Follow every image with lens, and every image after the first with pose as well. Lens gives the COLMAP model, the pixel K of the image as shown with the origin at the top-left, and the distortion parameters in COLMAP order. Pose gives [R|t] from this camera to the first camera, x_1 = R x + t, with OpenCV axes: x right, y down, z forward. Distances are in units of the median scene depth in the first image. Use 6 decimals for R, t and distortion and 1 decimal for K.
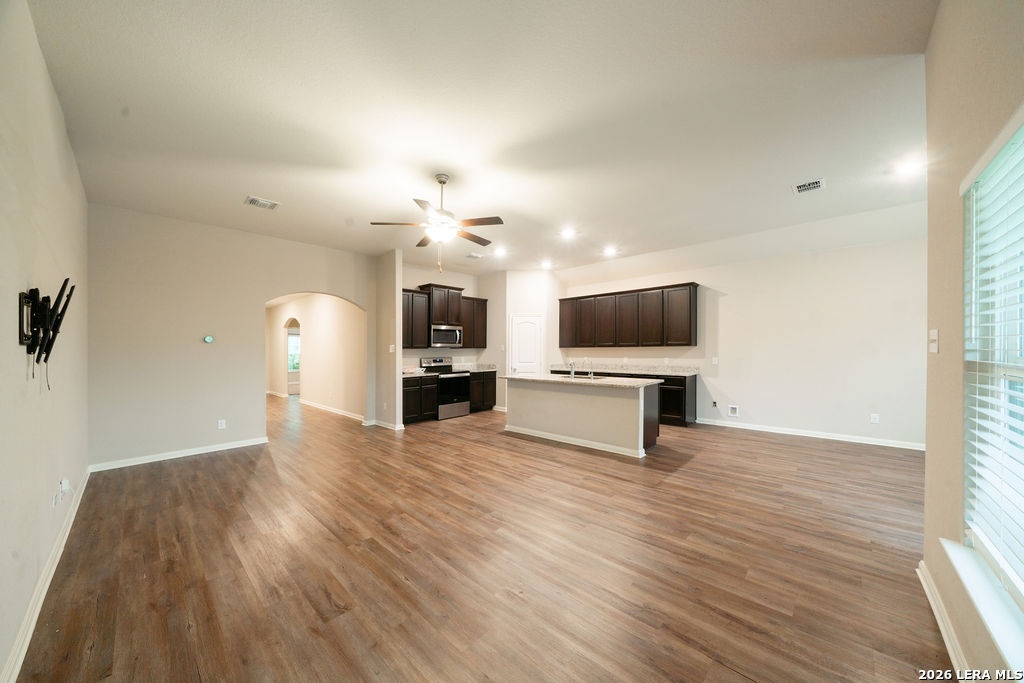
lens RADIAL K [[353.9, 0, 510.1], [0, 353.9, 351.2], [0, 0, 1]] dist [-0.008123, 0.000111]
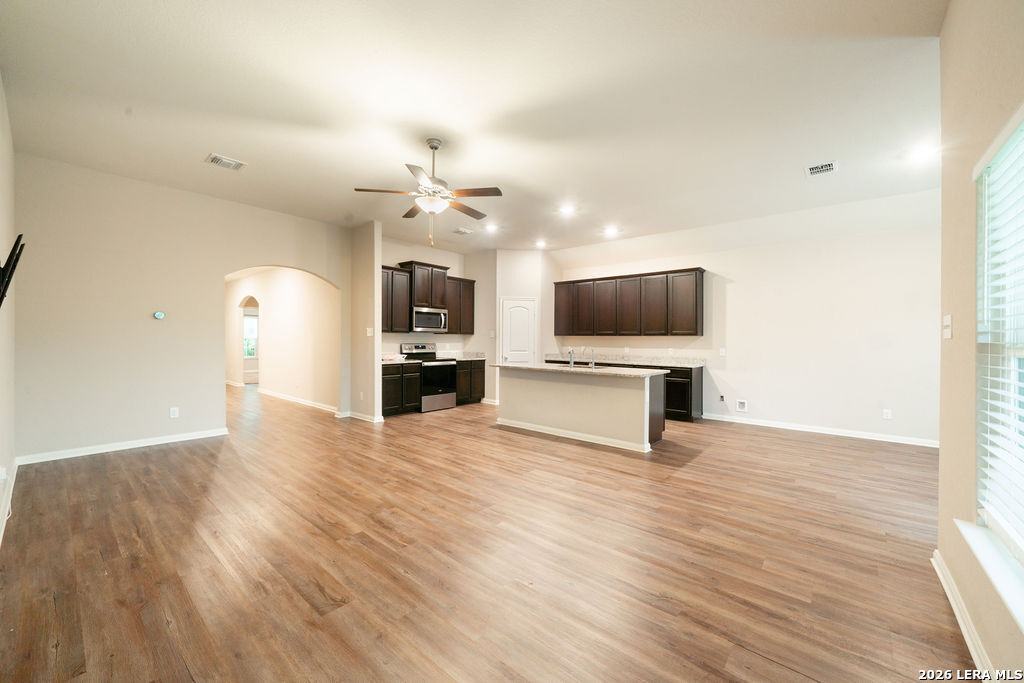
lens RADIAL K [[399.4, 0, 512.6], [0, 399.4, 337.0], [0, 0, 1]] dist [-0.004008, -0.000418]
pose [[0.998468, 0.019068, 0.051937, -0.041053], [-0.018302, 0.999717, -0.015197, 0.021739], [-0.052212, 0.014223, 0.998535, -0.031305]]
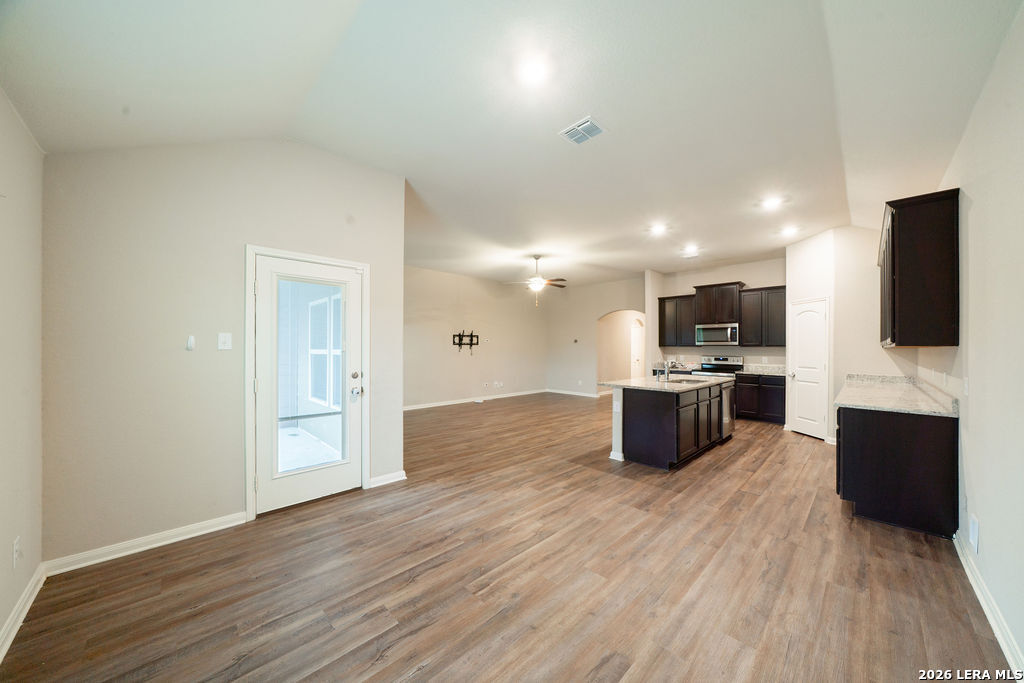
lens RADIAL K [[362.4, 0, 507.1], [0, 362.4, 344.5], [0, 0, 1]] dist [0.000211, -0.000016]
pose [[-0.063083, 0.003336, -0.998003, 1.449231], [-0.011457, 0.999926, 0.004066, -0.018999], [0.997943, 0.011691, -0.063040, 0.796332]]
